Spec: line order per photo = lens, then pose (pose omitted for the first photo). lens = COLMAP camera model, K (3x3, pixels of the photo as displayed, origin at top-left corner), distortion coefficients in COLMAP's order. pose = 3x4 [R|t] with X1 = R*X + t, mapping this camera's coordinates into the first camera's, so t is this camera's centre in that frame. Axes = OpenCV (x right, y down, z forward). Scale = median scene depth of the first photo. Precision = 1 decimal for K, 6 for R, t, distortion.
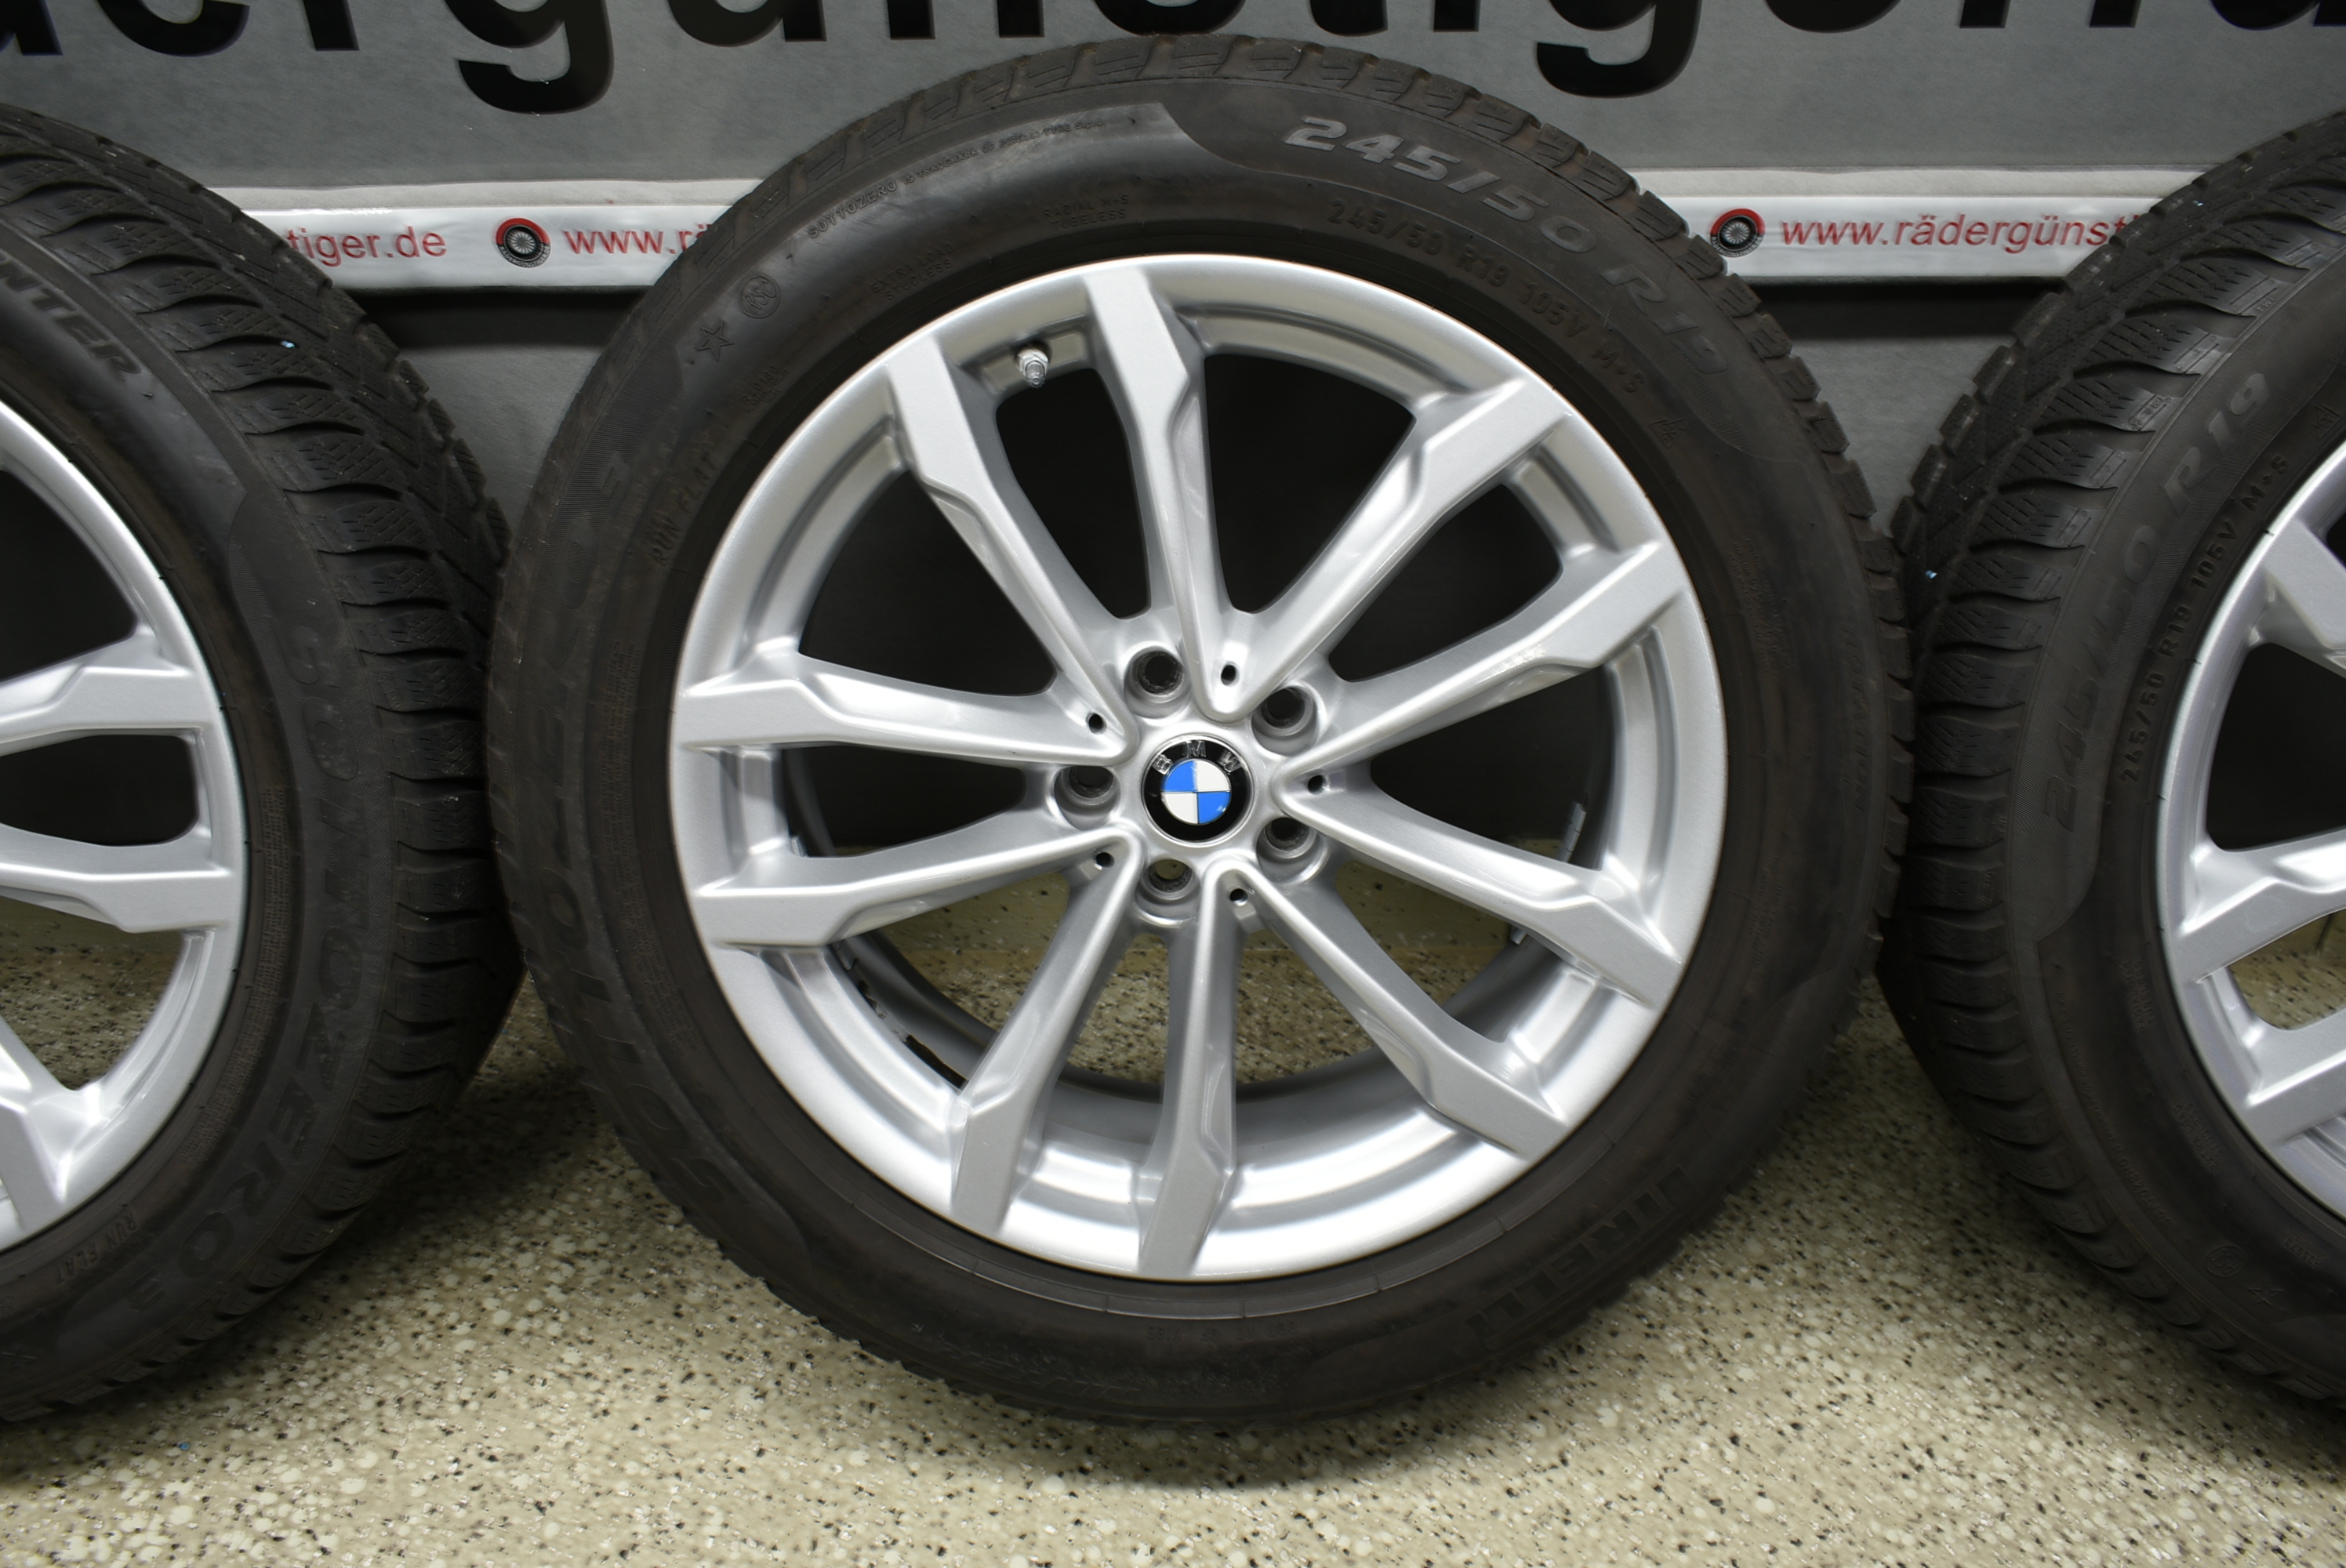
lens RADIAL K [[2547.6, 0, 1156.7], [0, 2547.6, 785.7], [0, 0, 1]] dist [-0.009334, 0.000000]
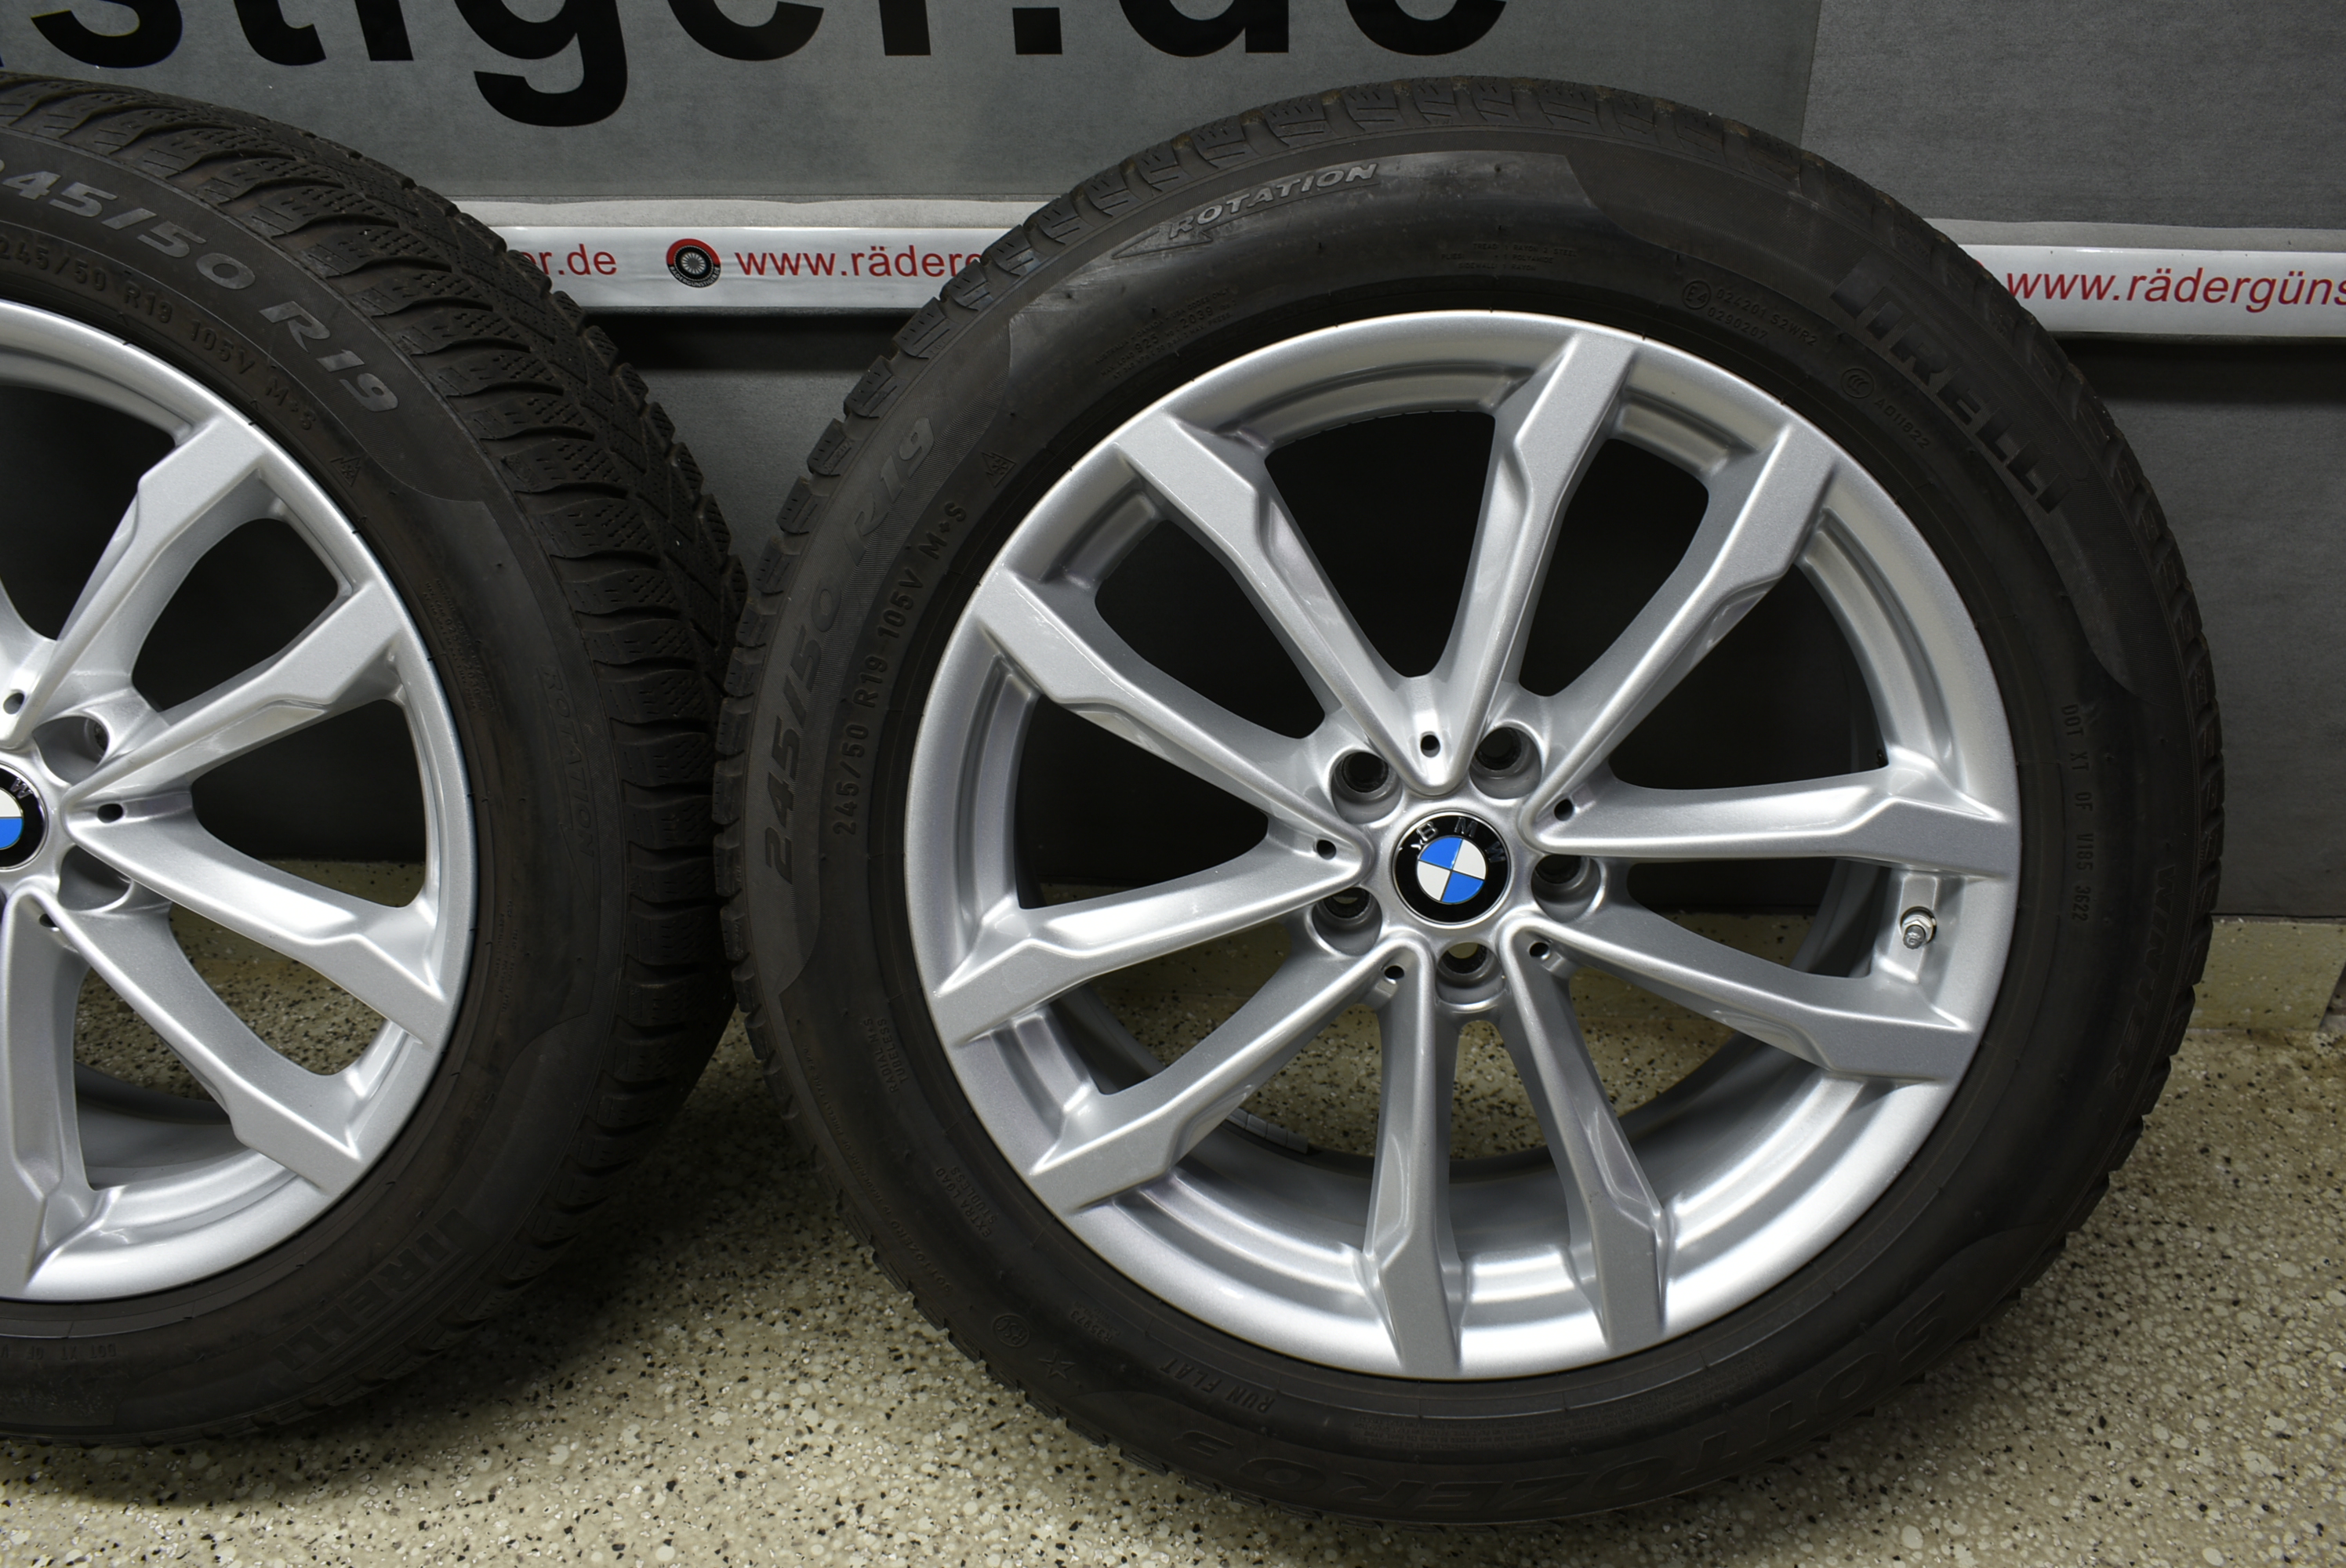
lens RADIAL K [[2547.6, 0, 1177.9], [0, 2547.6, 784.5], [0, 0, 1]] dist [-0.009334, 0.000000]
pose [[0.994717, 0.025895, -0.099332, 0.635275], [-0.025738, 0.999665, 0.002862, -0.028174], [0.099373, -0.000291, 0.995050, 0.045312]]
